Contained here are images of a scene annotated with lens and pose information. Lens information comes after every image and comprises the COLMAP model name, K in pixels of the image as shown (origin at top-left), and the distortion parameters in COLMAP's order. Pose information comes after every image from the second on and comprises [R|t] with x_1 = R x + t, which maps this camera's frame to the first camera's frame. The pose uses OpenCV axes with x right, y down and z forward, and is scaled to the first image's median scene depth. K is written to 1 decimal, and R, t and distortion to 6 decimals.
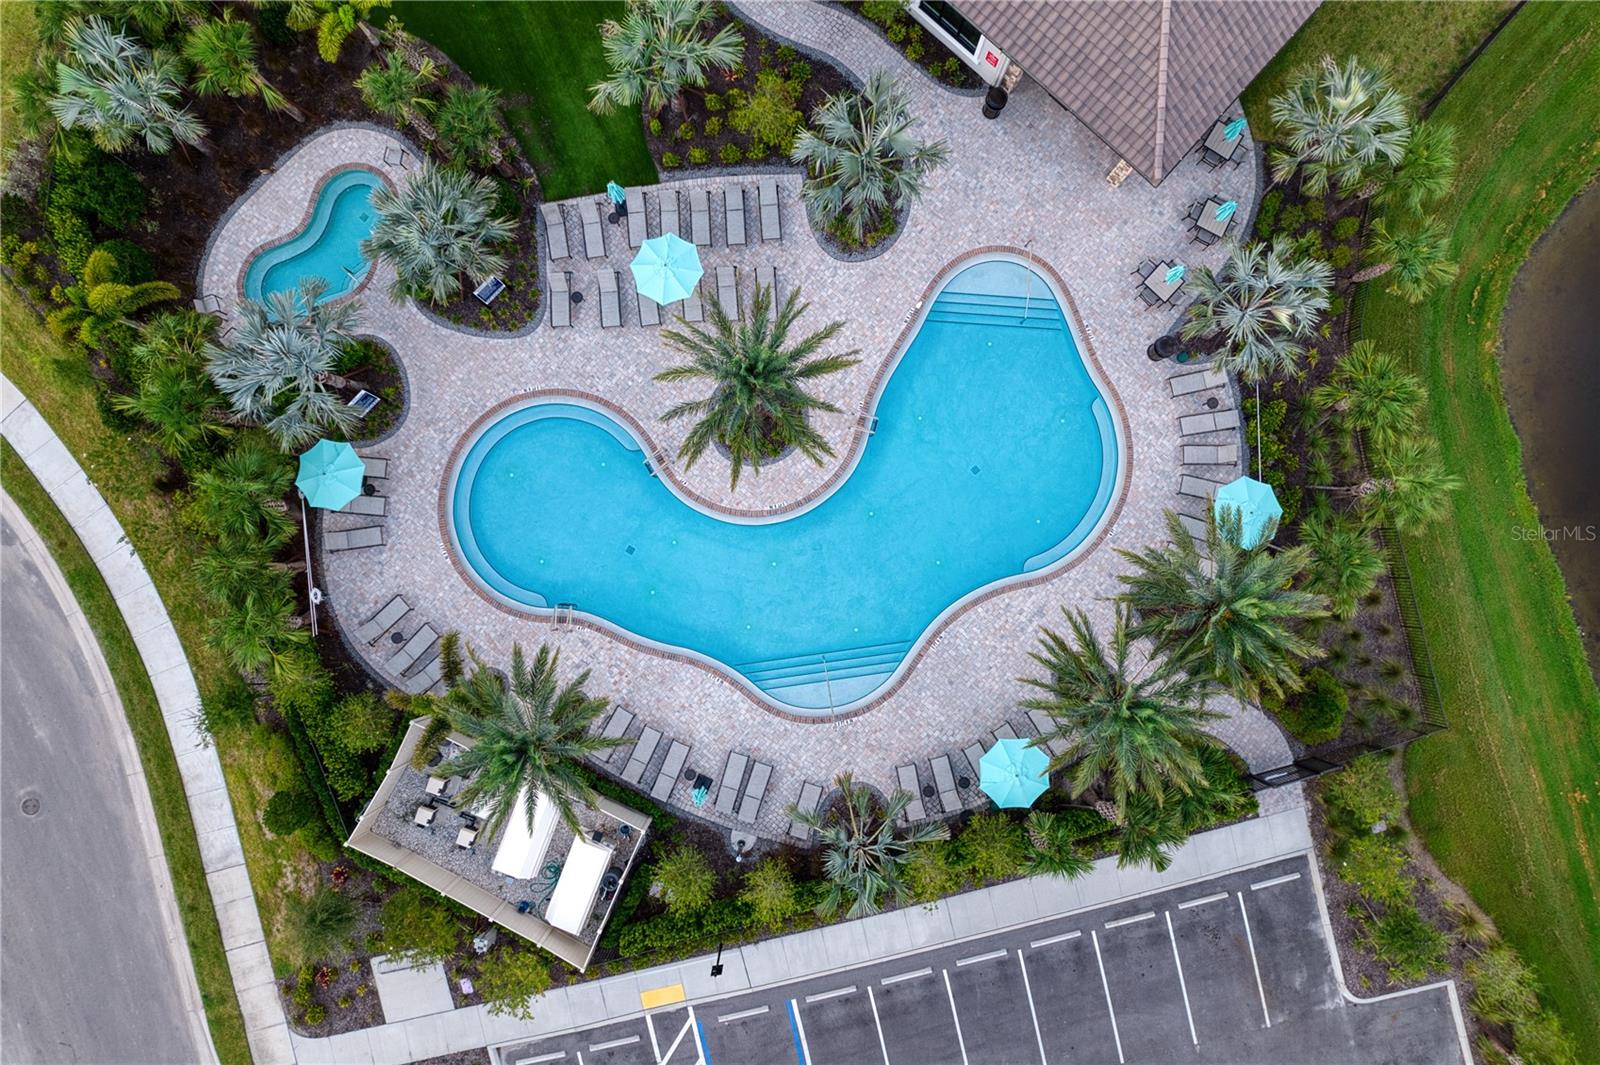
lens RADIAL K [[1019.5, 0, 800.0], [0, 1019.5, 532.5], [0, 0, 1]] dist [-0.080147, 0.075438]
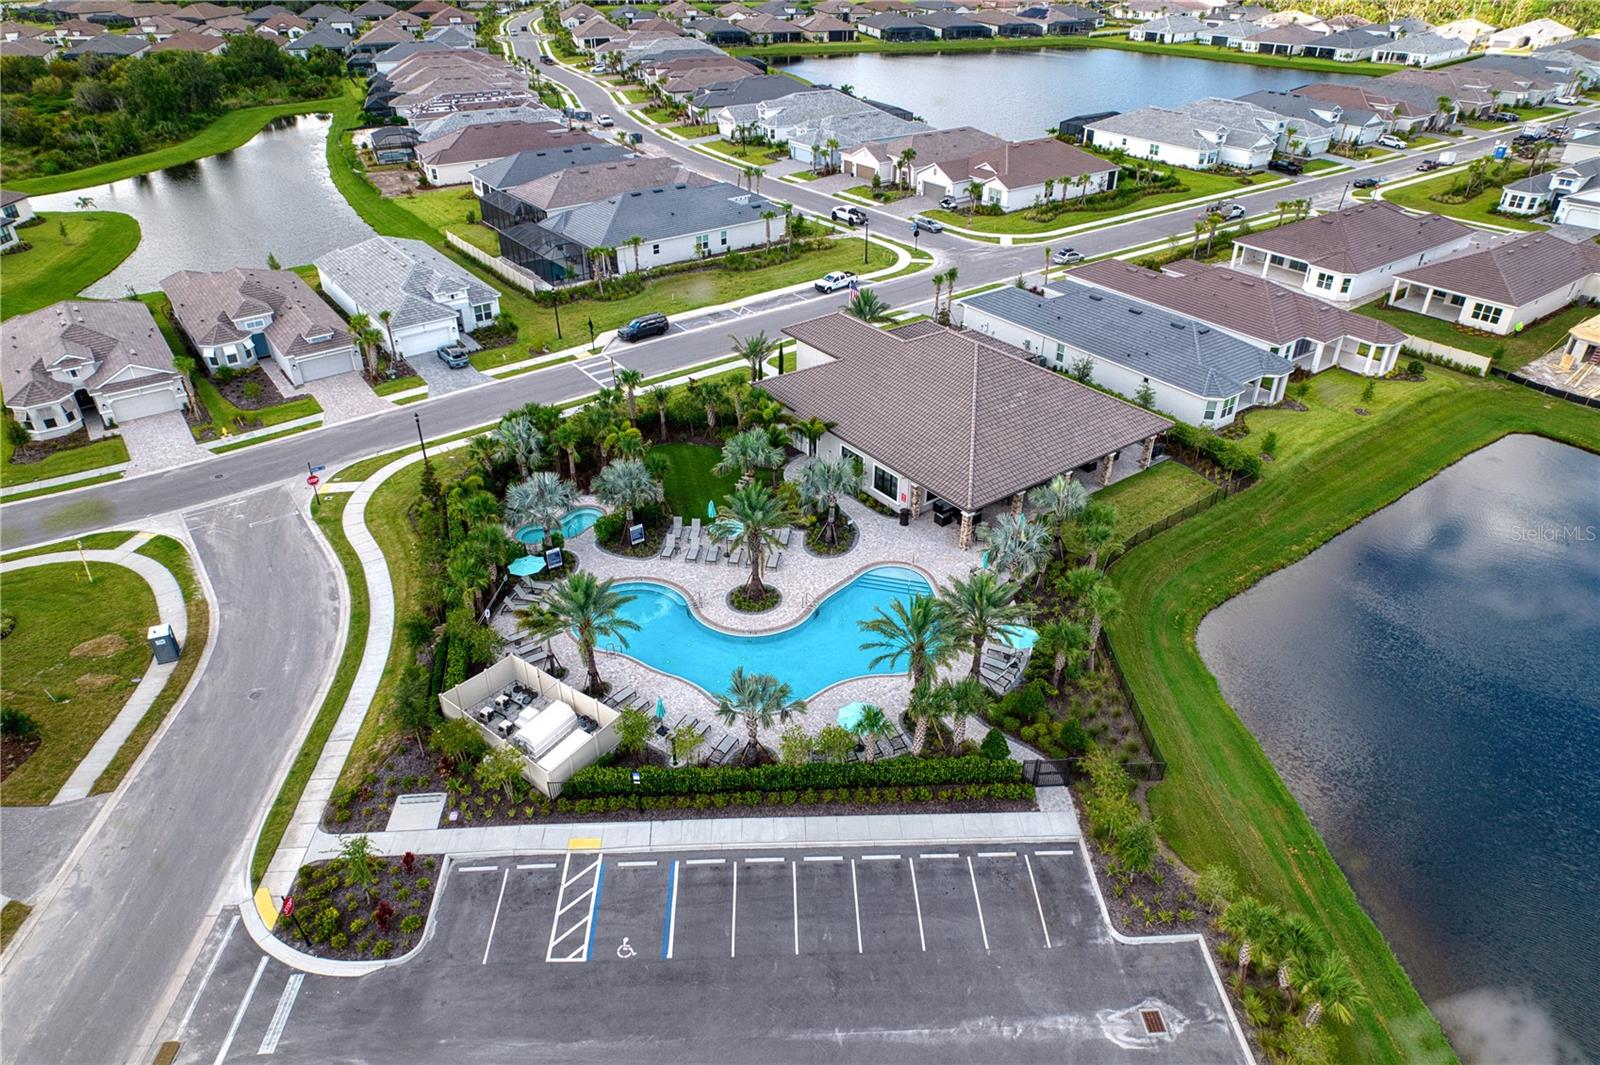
lens RADIAL K [[1019.5, 0, 800.0], [0, 1019.5, 532.5], [0, 0, 1]] dist [-0.080147, 0.075438]
pose [[0.980116, 0.099257, -0.171816, 0.334283], [-0.198171, 0.533516, -0.822246, 1.284950], [0.010053, 0.839946, 0.542578, -0.078341]]
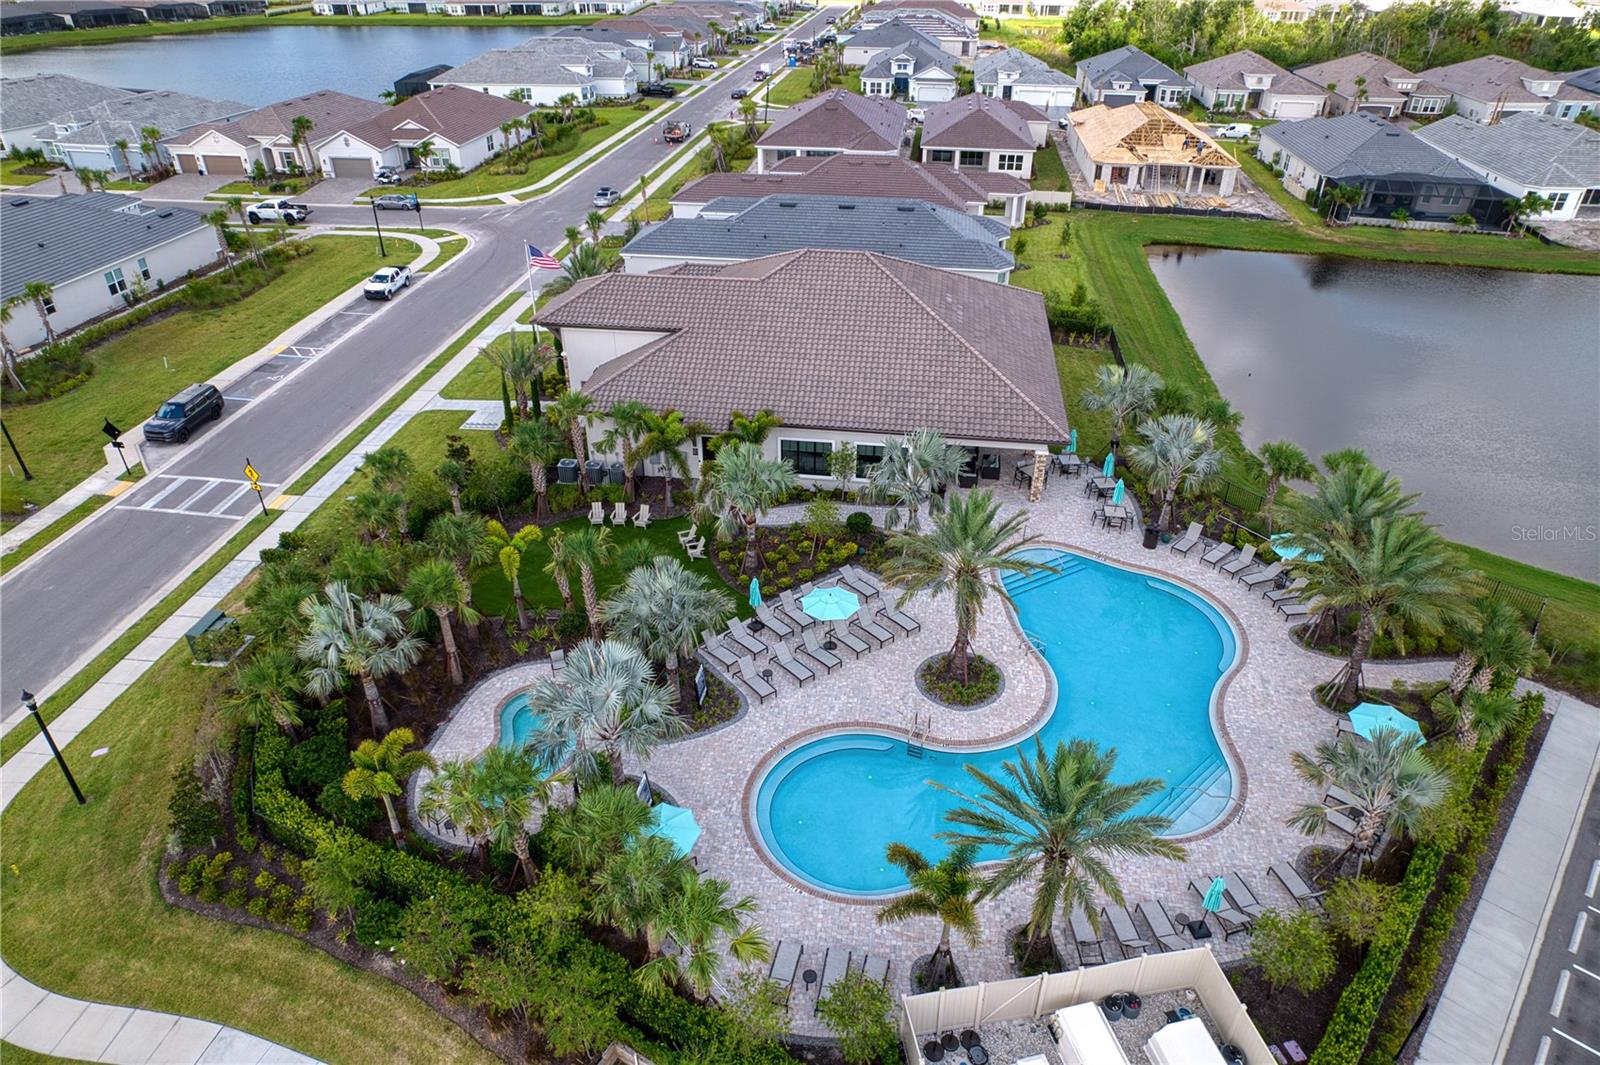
lens RADIAL K [[1019.5, 0, 800.0], [0, 1019.5, 532.5], [0, 0, 1]] dist [-0.080147, 0.075438]
pose [[0.828999, -0.298060, 0.473202, -0.669062], [0.559199, 0.453215, -0.694185, 0.488451], [-0.007553, 0.840093, 0.542390, 0.256701]]
